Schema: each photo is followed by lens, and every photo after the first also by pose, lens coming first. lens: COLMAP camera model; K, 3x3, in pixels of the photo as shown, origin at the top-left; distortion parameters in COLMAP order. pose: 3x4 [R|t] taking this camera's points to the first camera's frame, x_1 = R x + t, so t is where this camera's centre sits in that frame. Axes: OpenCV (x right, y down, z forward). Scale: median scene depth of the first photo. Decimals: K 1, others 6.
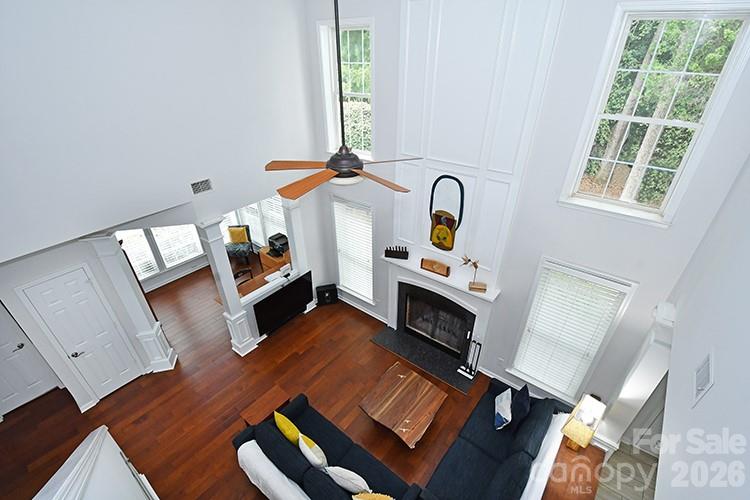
lens RADIAL K [[342.9, 0, 378.8], [0, 342.9, 273.0], [0, 0, 1]] dist [-0.001365, -0.000650]
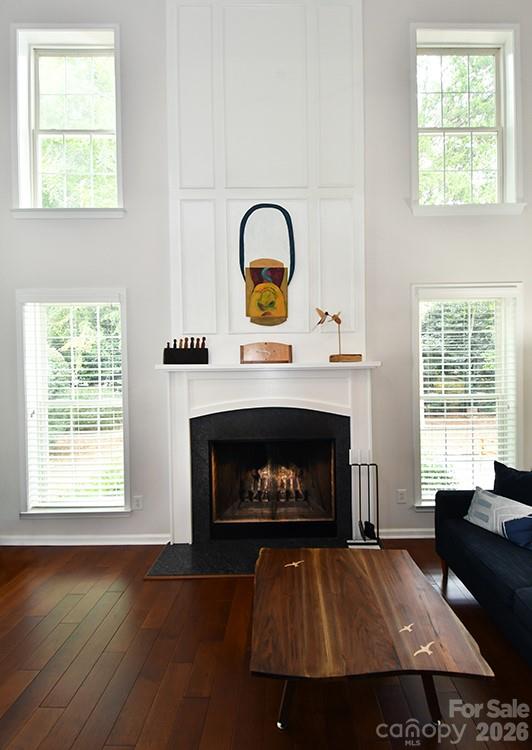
lens RADIAL K [[367.2, 0, 301.2], [0, 367.2, 355.0], [0, 0, 1]] dist [-0.002696, -0.002477]
pose [[0.775924, -0.017141, 0.630594, -0.184955], [0.355439, 0.837725, -0.414583, 0.265126], [-0.521158, 0.545823, 0.656104, 0.555311]]
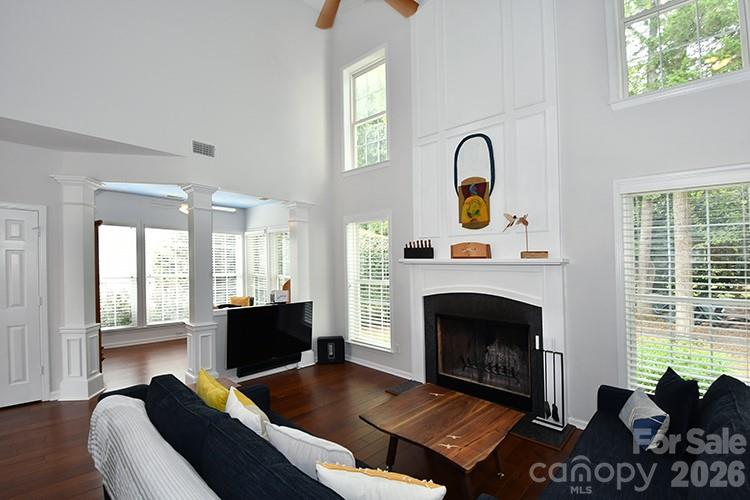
lens RADIAL K [[342.9, 0, 371.3], [0, 342.9, 247.7], [0, 0, 1]] dist [-0.001365, -0.000650]
pose [[0.996305, -0.023181, -0.082695, 0.008808], [-0.026789, 0.830960, -0.555687, 0.403248], [0.081597, 0.555849, 0.827269, 0.346681]]
